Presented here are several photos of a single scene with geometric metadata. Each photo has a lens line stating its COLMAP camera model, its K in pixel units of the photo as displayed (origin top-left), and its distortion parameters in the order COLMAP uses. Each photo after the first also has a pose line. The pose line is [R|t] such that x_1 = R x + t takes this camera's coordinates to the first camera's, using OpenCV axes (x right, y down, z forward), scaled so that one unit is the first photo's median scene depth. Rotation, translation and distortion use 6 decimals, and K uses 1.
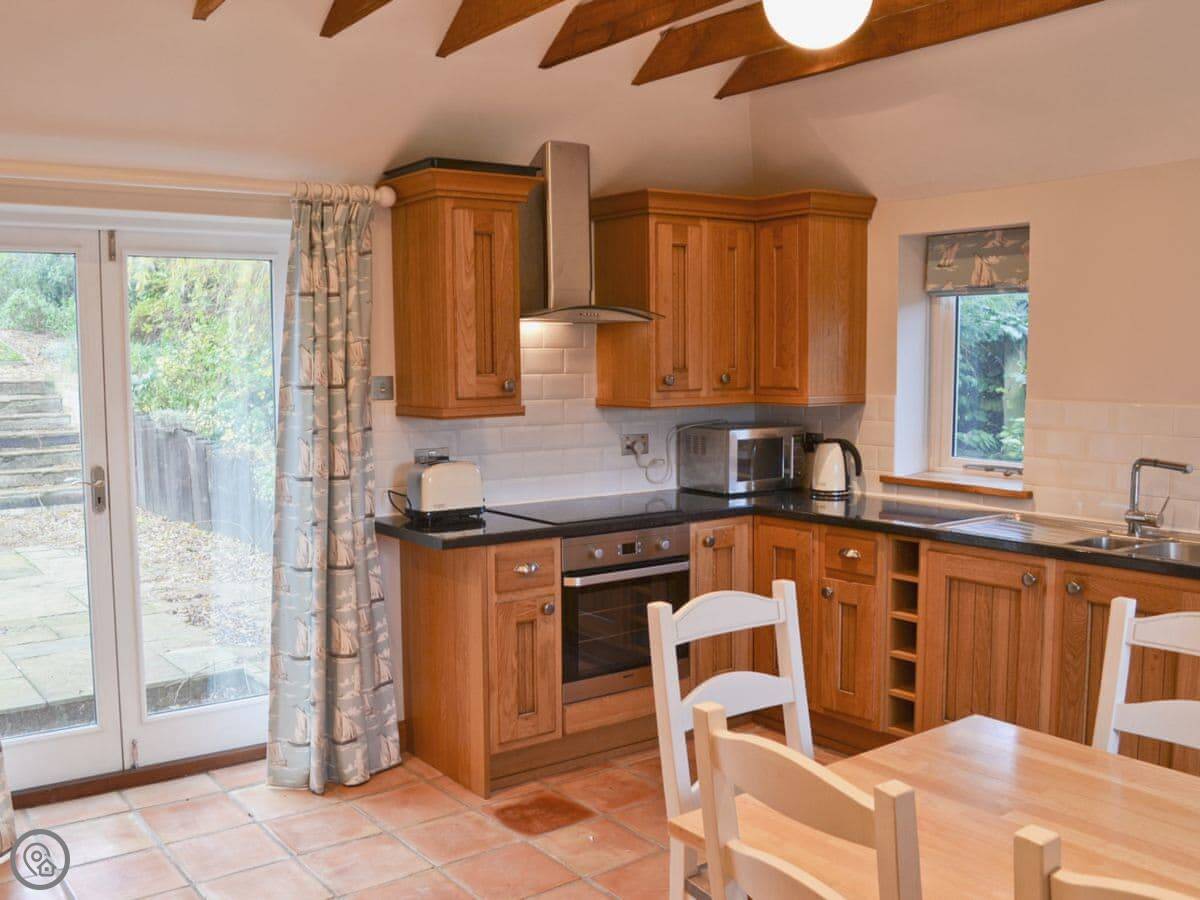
lens RADIAL K [[1119.3, 0, 594.9], [0, 1119.3, 452.0], [0, 0, 1]] dist [-0.081841, 0.000000]
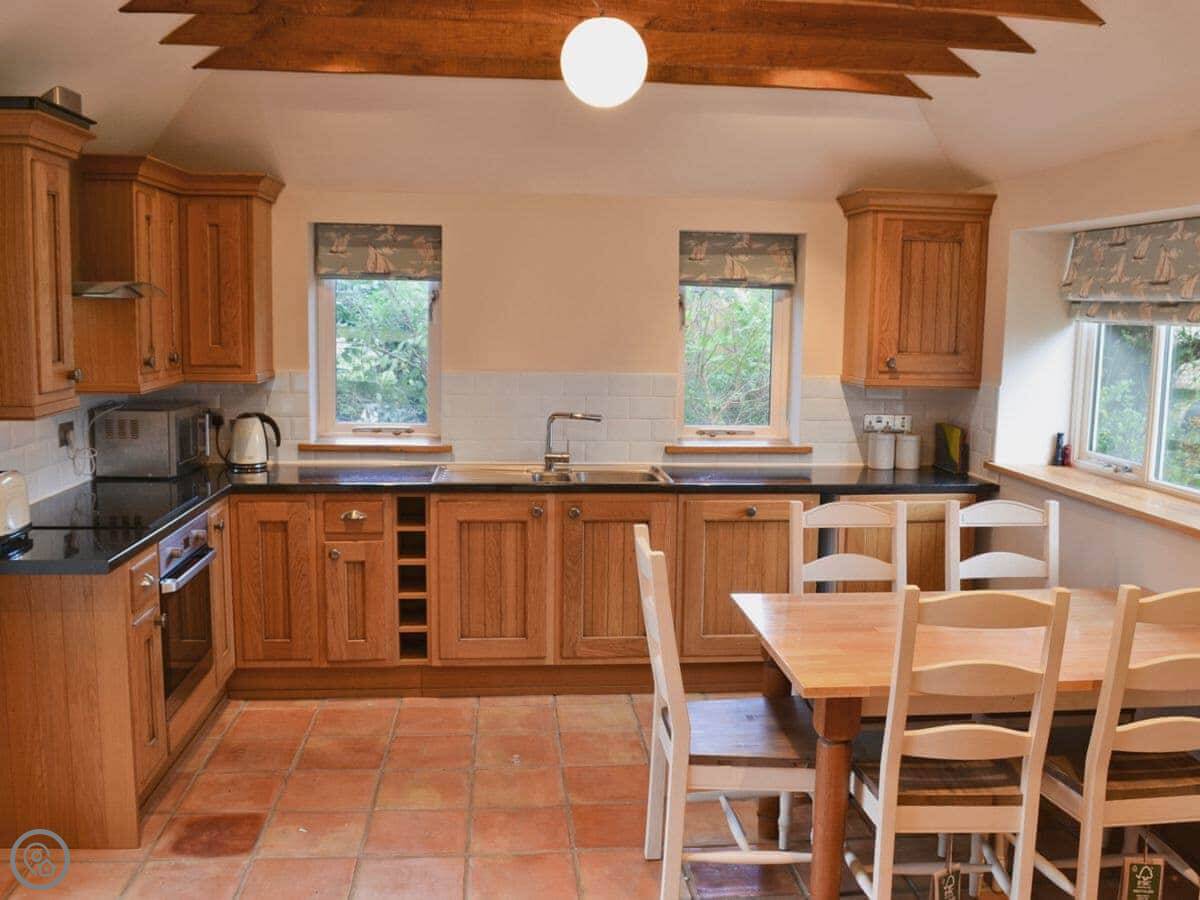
lens RADIAL K [[1119.3, 0, 596.1], [0, 1119.3, 450.4], [0, 0, 1]] dist [-0.081841, 0.000000]
pose [[0.500016, -0.091614, 0.861157, -0.590593], [0.050973, 0.995778, 0.076339, -0.045327], [-0.864515, 0.005726, 0.502575, 0.232978]]
